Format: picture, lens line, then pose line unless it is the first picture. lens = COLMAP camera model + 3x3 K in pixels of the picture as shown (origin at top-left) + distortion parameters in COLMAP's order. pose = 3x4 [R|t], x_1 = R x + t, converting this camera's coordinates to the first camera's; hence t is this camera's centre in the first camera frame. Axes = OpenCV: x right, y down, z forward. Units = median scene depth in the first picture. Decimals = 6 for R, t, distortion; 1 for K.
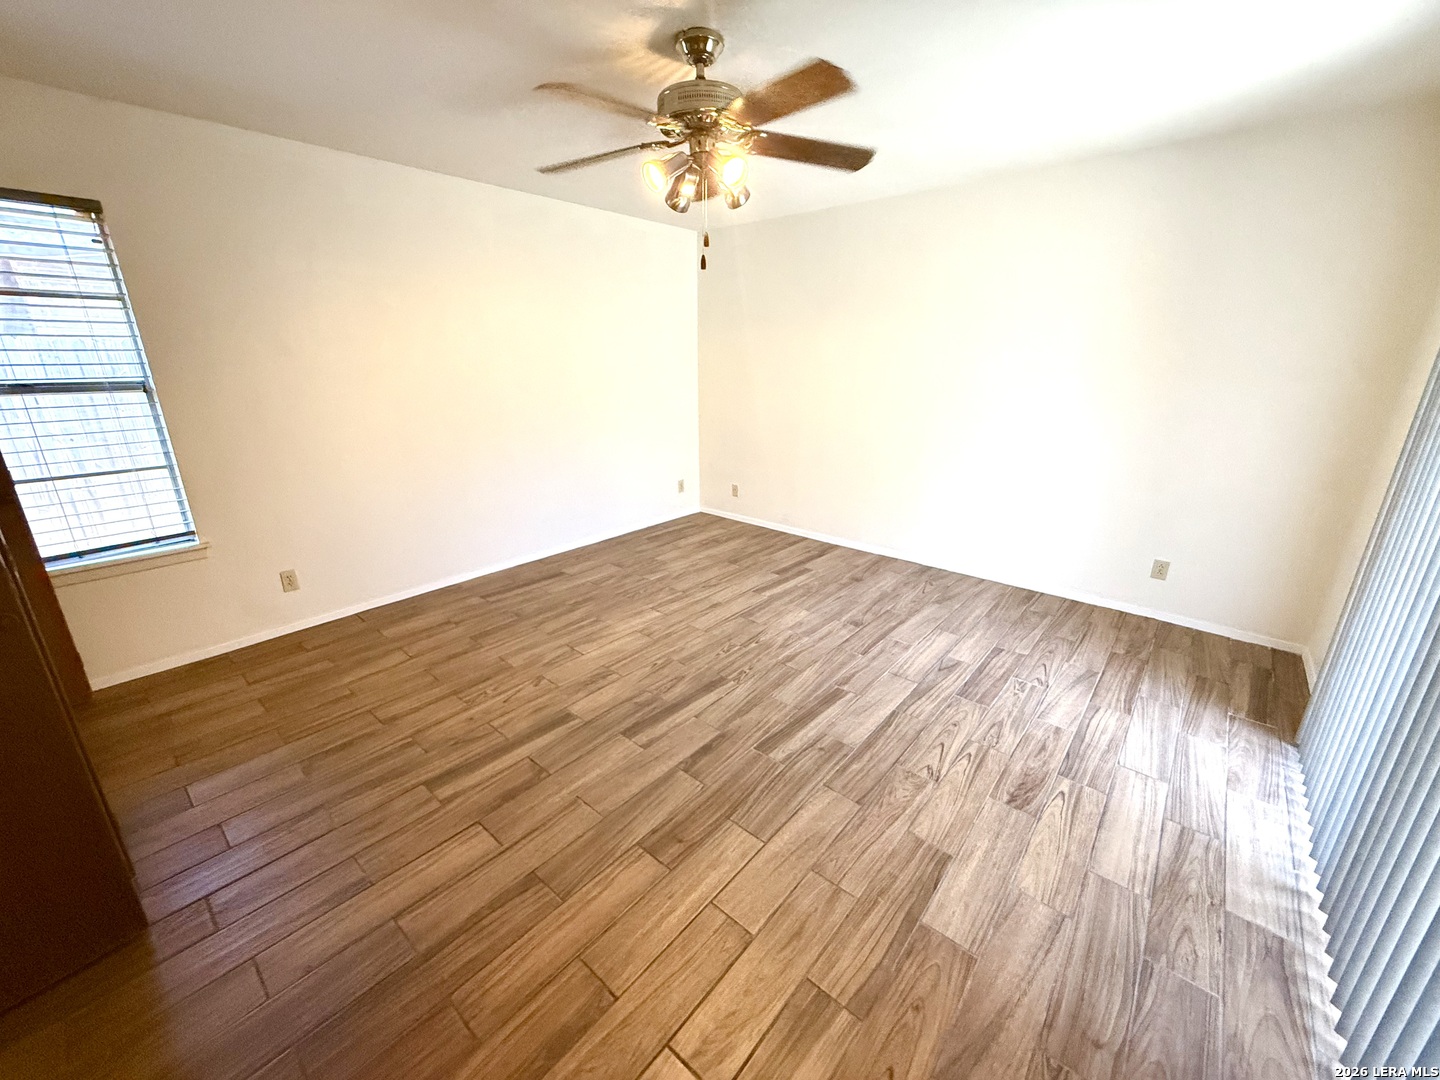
lens RADIAL K [[573.0, 0, 717.9], [0, 573.0, 539.1], [0, 0, 1]] dist [0.000989, -0.000432]
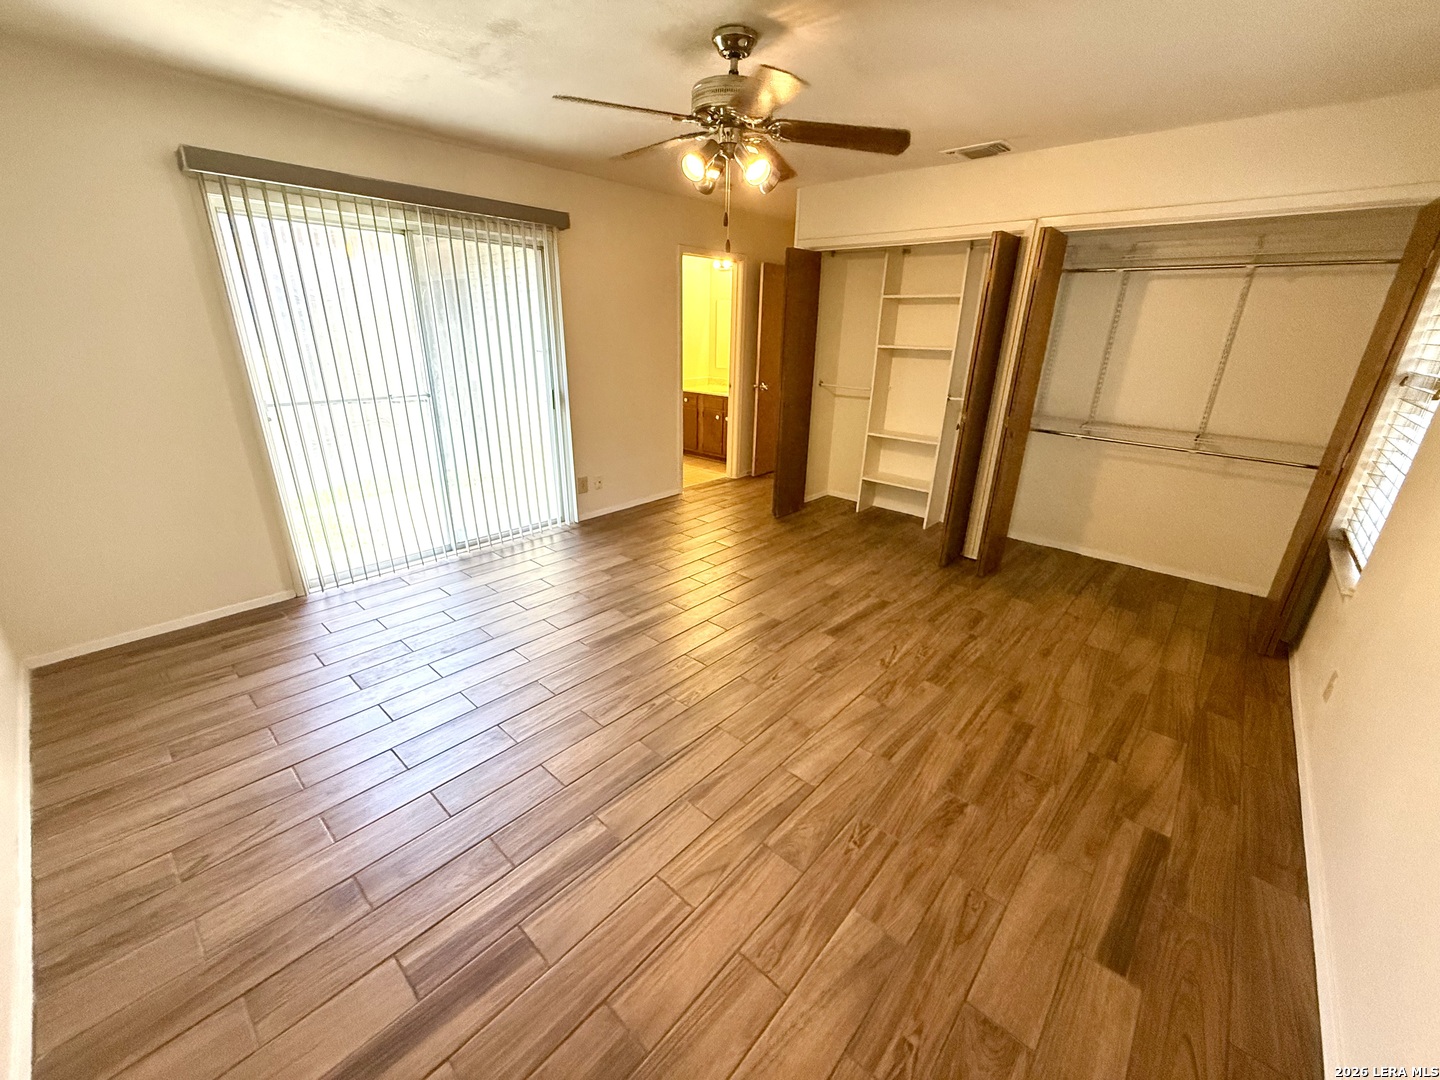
lens RADIAL K [[573.0, 0, 717.9], [0, 573.0, 539.1], [0, 0, 1]] dist [0.000989, -0.000432]
pose [[-0.999480, -0.029330, 0.013361, -0.023056], [-0.014470, 0.778776, 0.627136, -0.459195], [-0.028799, 0.626617, -0.778795, 1.378875]]
